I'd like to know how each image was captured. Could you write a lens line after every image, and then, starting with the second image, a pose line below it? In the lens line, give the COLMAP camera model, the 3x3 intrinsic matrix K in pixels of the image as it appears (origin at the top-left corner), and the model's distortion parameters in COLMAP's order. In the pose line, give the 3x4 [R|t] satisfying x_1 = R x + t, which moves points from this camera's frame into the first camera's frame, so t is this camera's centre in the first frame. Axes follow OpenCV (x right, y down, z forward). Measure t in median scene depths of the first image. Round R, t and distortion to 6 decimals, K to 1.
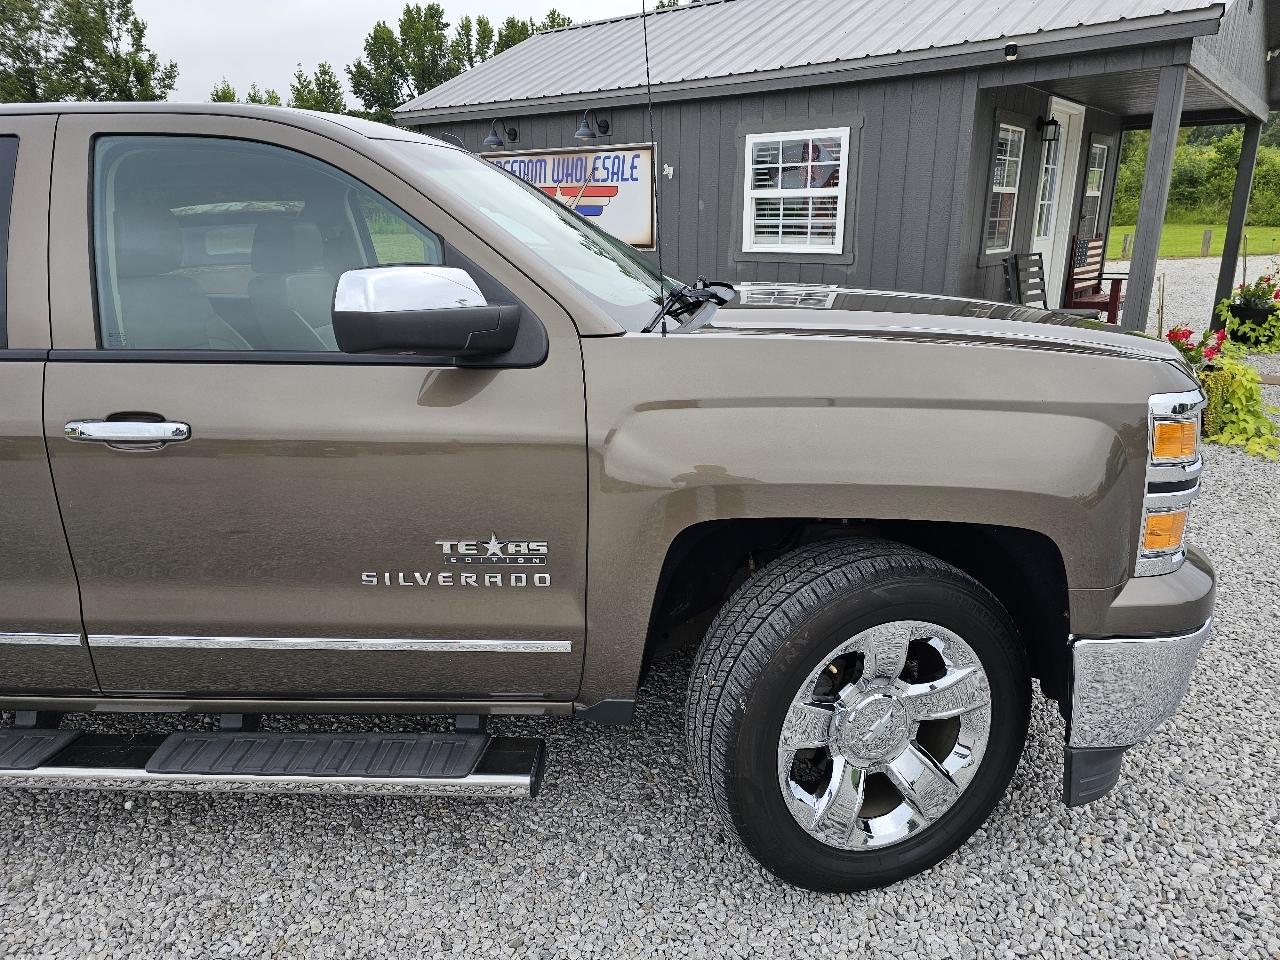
lens RADIAL K [[865.6, 0, 645.3], [0, 865.6, 474.0], [0, 0, 1]] dist [0.037733, -0.037253]
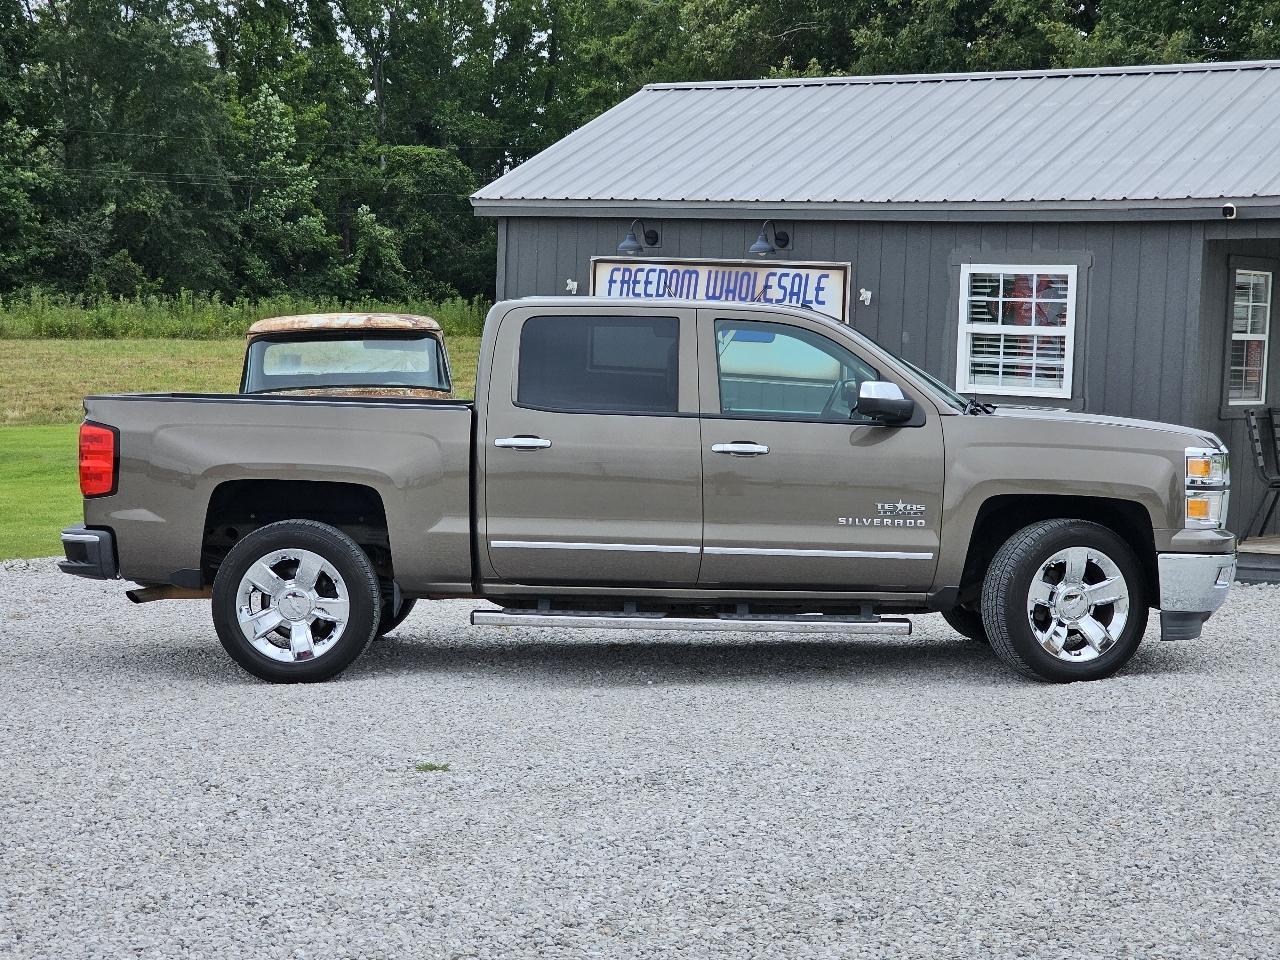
lens RADIAL K [[2434.1, 0, 640.0], [0, 2434.1, 480.0], [0, 0, 1]] dist [-0.352316, 3.958067]
pose [[0.999040, 0.035642, 0.025455, -0.251569], [-0.029221, 0.975328, -0.218817, 0.350428], [-0.032627, 0.217864, 0.975434, -1.266086]]
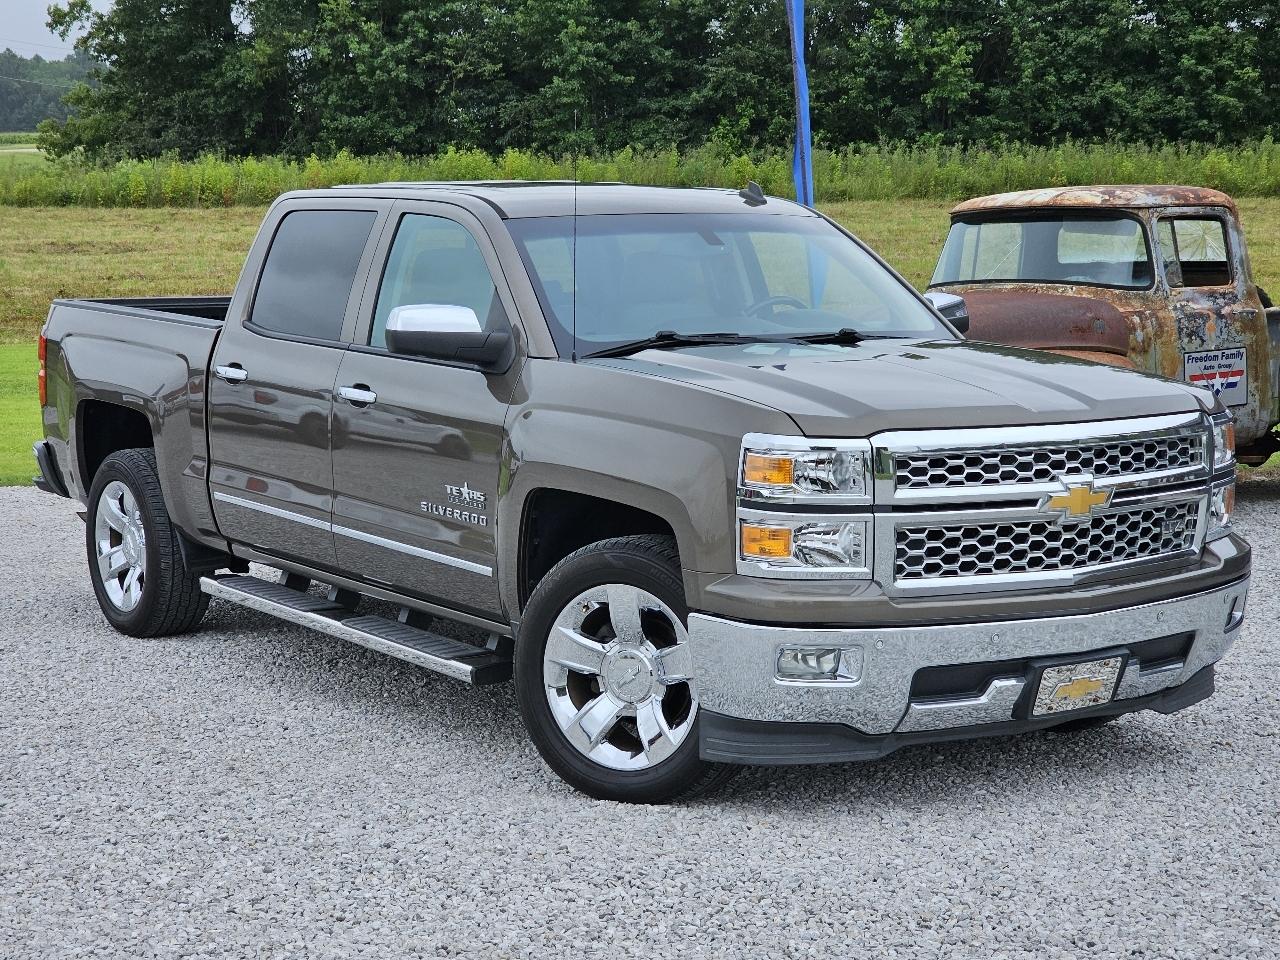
lens RADIAL K [[2434.1, 0, 640.0], [0, 2434.1, 480.0], [0, 0, 1]] dist [-0.352316, 3.958067]
pose [[0.597878, 0.113018, -0.793580, 0.829056], [-0.223379, 0.974284, -0.029540, 0.029968], [0.769834, 0.194930, 0.607748, -0.324436]]
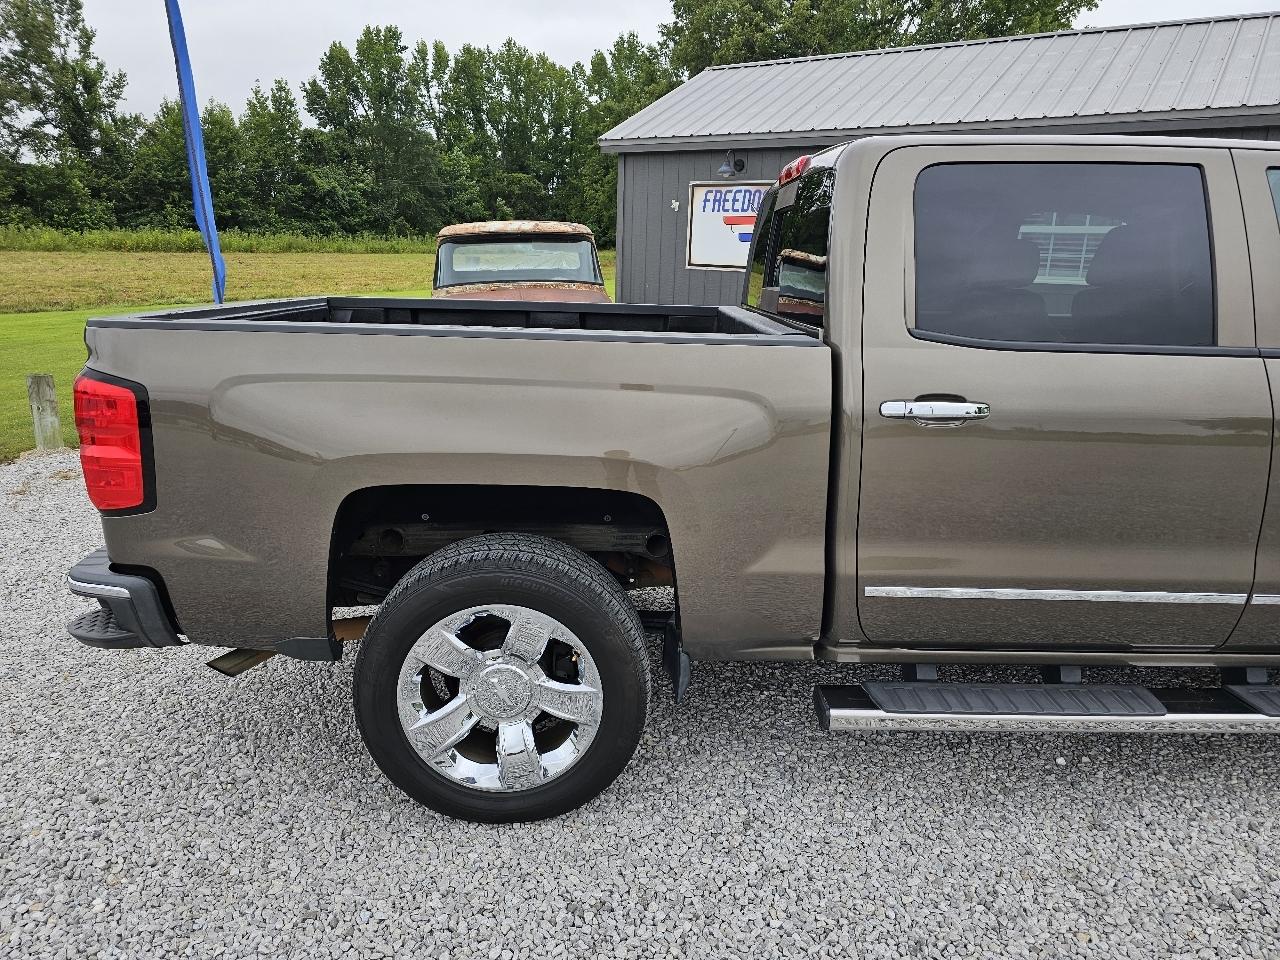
lens RADIAL K [[865.6, 0, 645.3], [0, 865.6, 474.0], [0, 0, 1]] dist [0.037733, -0.037253]
pose [[0.996881, 0.014953, 0.077494, -0.407598], [-0.012480, 0.999401, -0.032292, 0.019200], [-0.077930, 0.031224, 0.996470, -0.025420]]
